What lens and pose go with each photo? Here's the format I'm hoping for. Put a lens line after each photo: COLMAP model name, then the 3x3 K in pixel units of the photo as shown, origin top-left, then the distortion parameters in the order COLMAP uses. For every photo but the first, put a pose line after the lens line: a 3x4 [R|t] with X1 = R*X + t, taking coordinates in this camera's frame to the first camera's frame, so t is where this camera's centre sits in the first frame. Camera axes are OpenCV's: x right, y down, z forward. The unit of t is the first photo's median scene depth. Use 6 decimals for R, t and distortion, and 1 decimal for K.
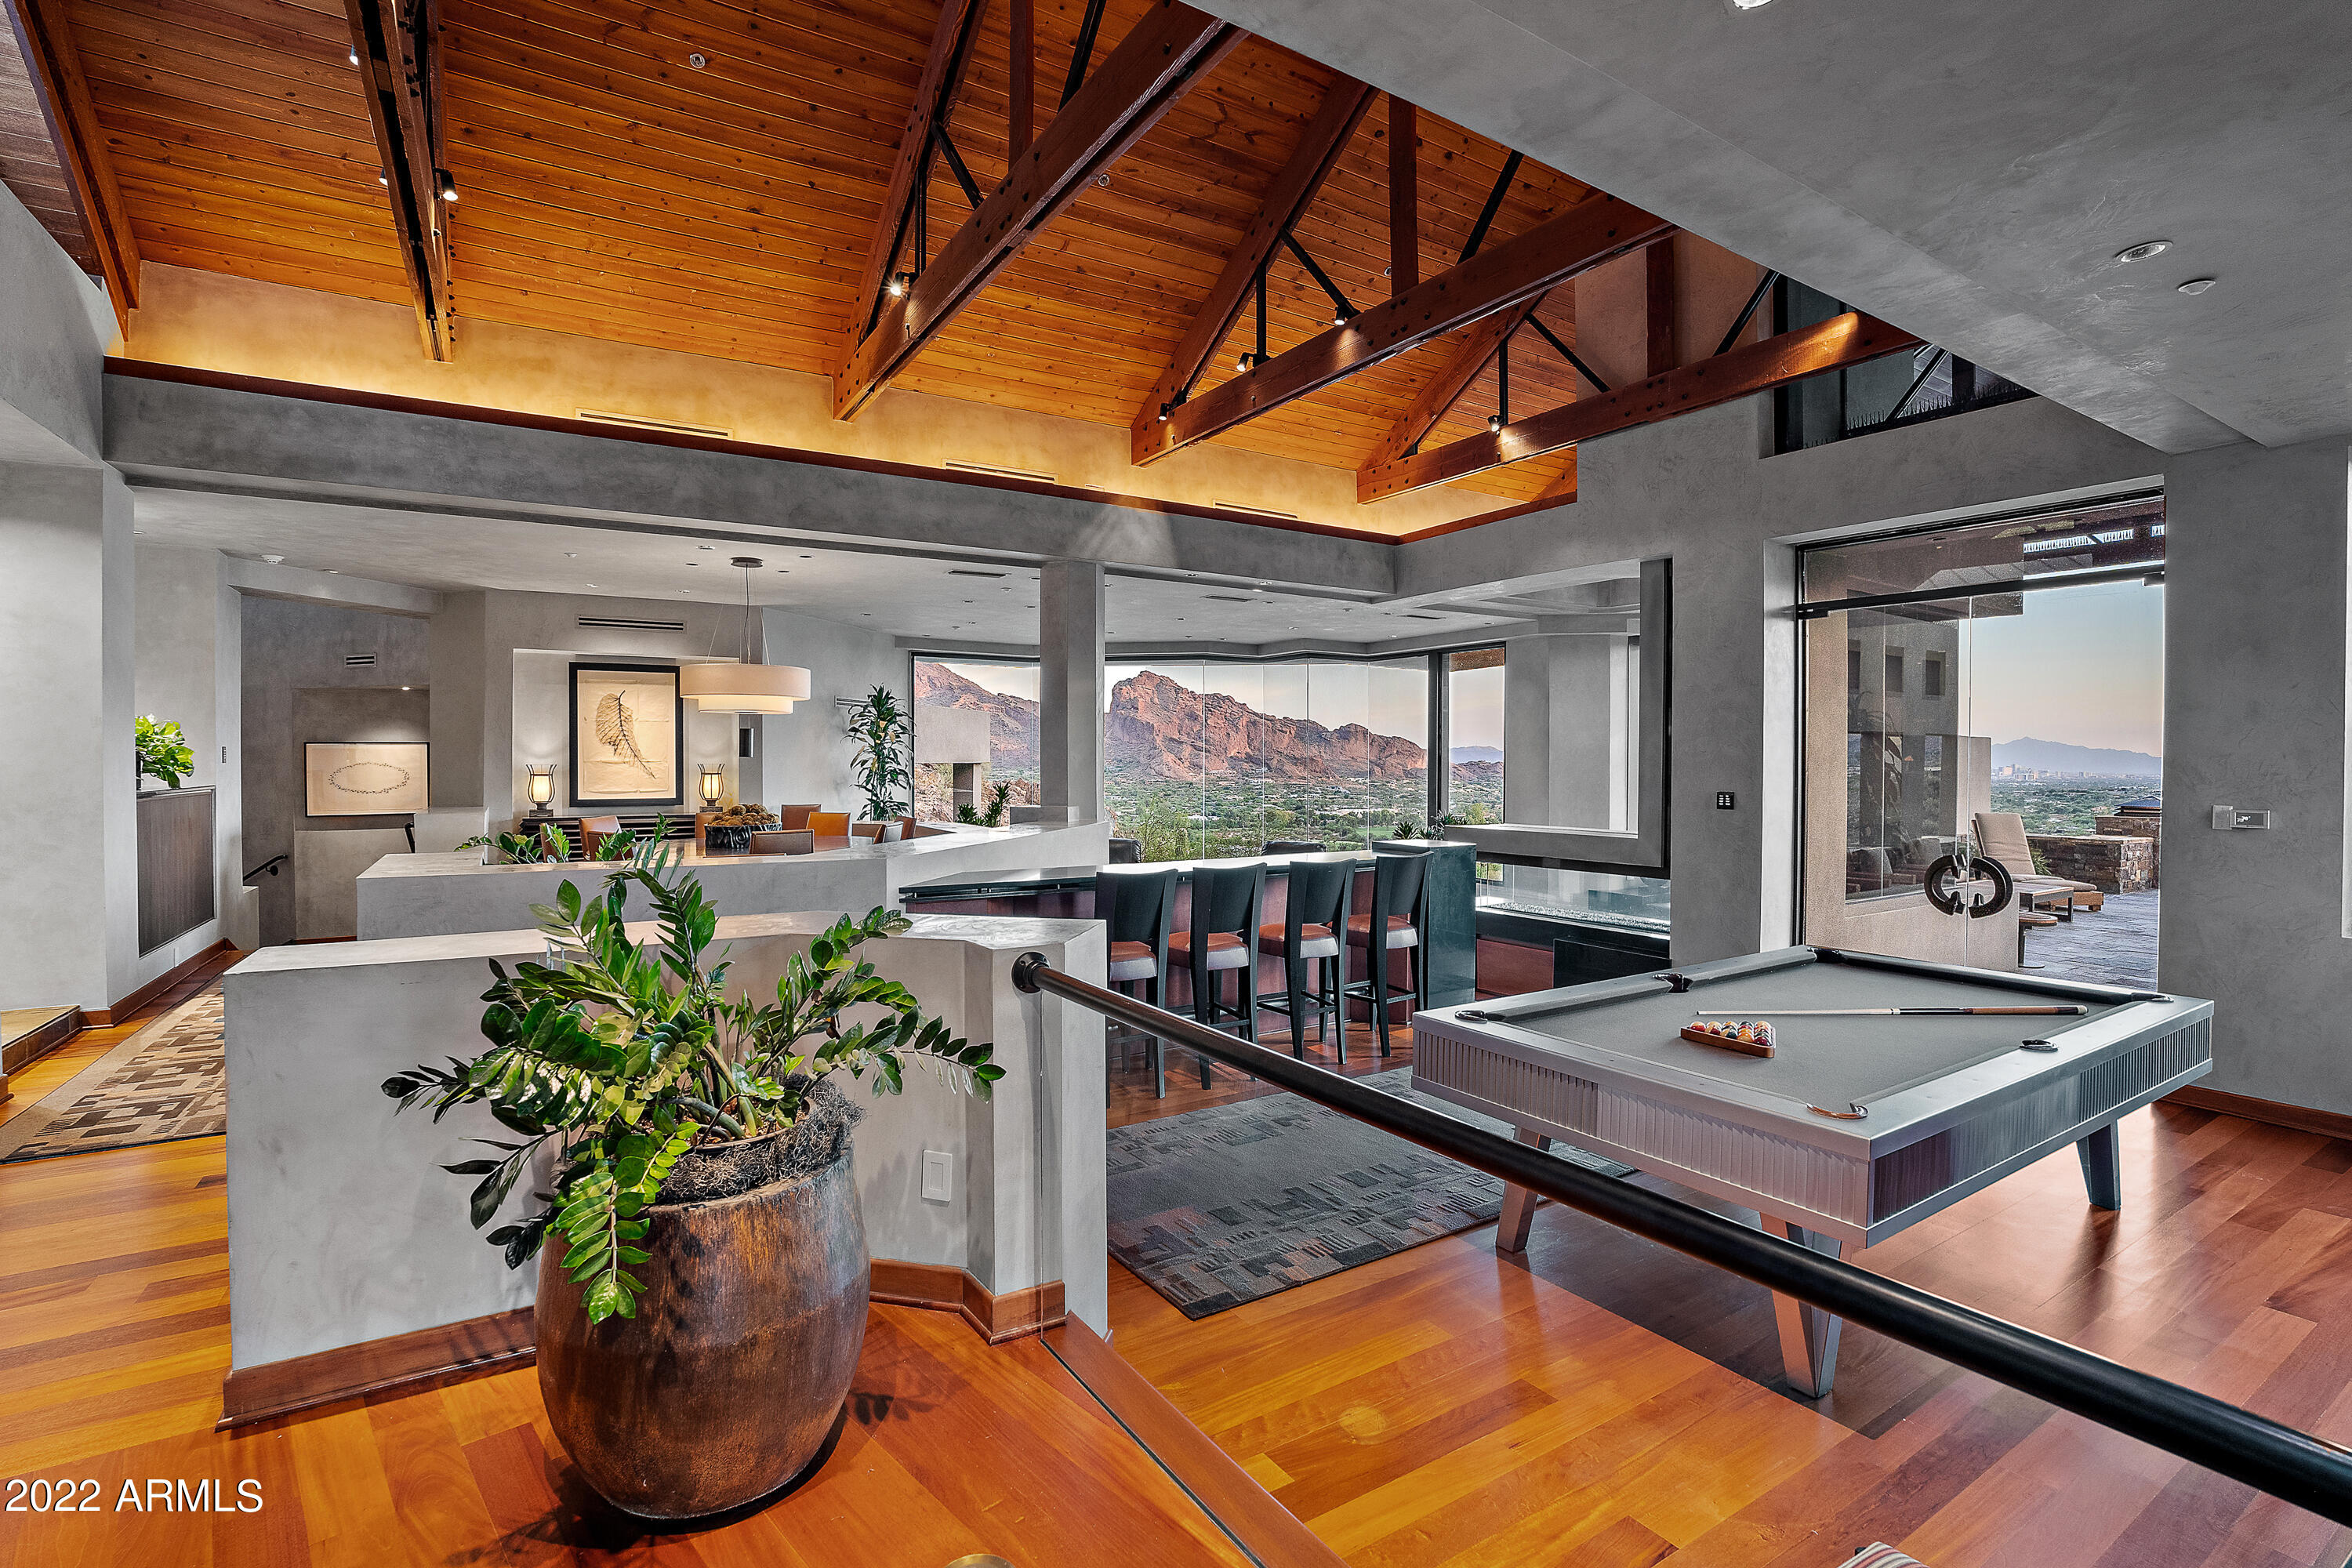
lens RADIAL K [[1080.8, 0, 1165.1], [0, 1080.8, 766.8], [0, 0, 1]] dist [-0.067148, 0.021997]
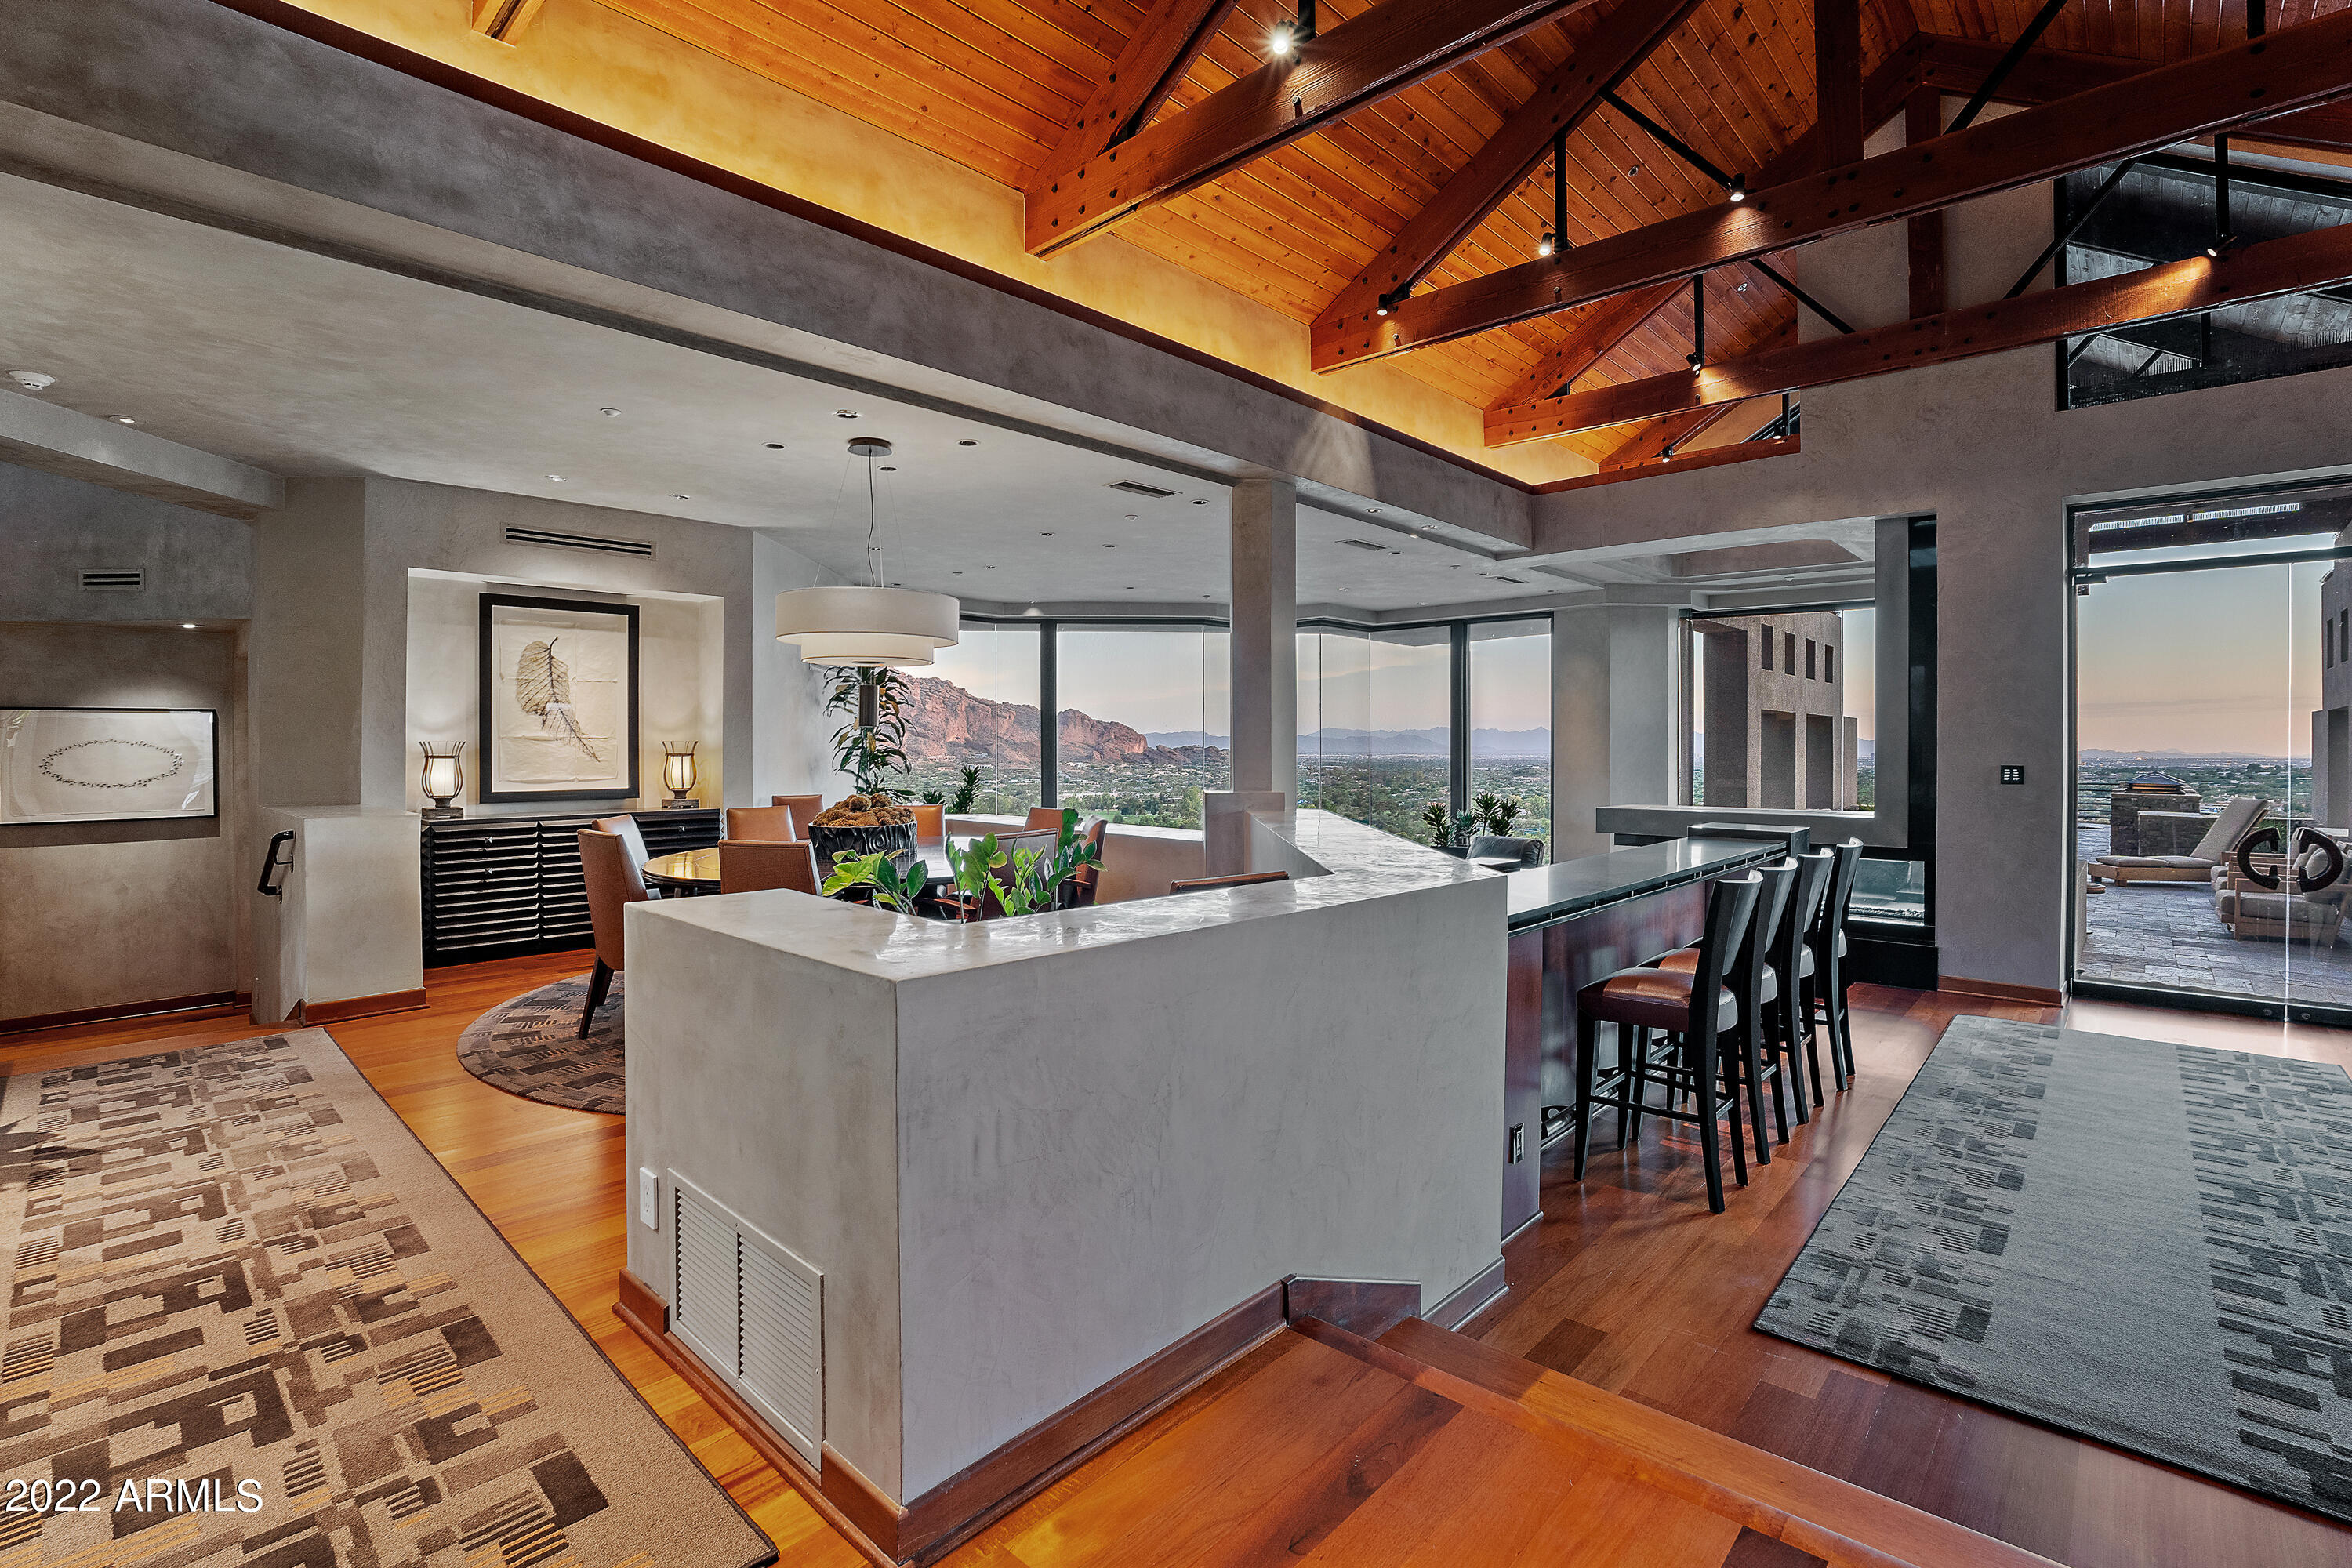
lens RADIAL K [[1078.2, 0, 1176.3], [0, 1078.2, 745.9], [0, 0, 1]] dist [-0.063754, 0.019062]
pose [[0.964700, -0.002140, 0.263341, -0.381584], [0.003782, 0.999976, -0.005728, 0.007831], [-0.263322, 0.006522, 0.964686, 0.276704]]
